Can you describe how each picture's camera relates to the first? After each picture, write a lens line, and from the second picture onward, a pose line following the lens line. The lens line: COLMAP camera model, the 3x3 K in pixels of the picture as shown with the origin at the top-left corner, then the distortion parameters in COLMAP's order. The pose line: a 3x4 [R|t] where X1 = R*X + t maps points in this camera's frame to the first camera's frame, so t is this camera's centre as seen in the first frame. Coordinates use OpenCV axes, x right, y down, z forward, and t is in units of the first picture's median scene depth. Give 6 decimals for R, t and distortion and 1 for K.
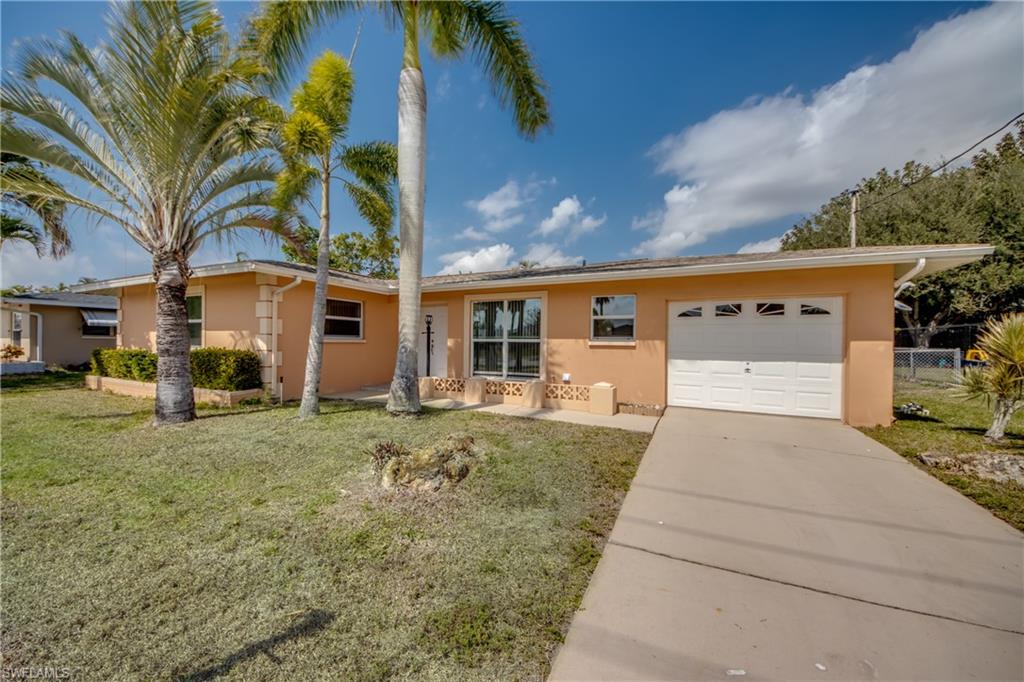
lens RADIAL K [[393.7, 0, 505.8], [0, 393.7, 341.6], [0, 0, 1]] dist [0.007116, -0.008912]
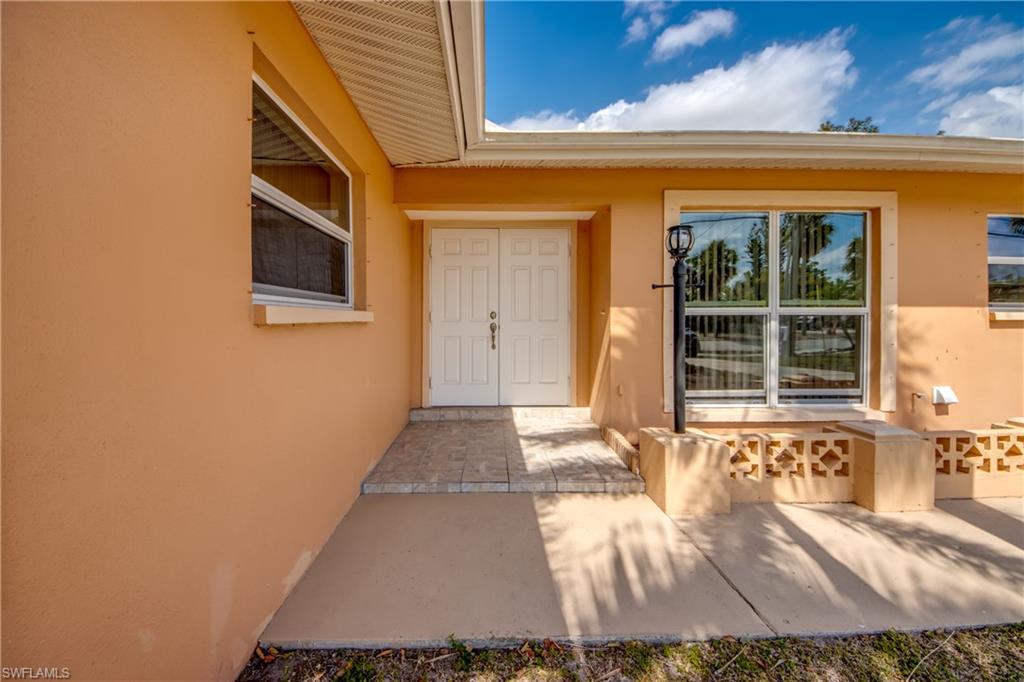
lens RADIAL K [[393.7, 0, 514.2], [0, 393.7, 324.4], [0, 0, 1]] dist [0.007116, -0.008912]
pose [[0.887959, -0.012249, 0.459759, -0.476697], [0.009279, 0.999919, 0.008719, 0.004067], [-0.459829, -0.003476, 0.888001, 0.852828]]
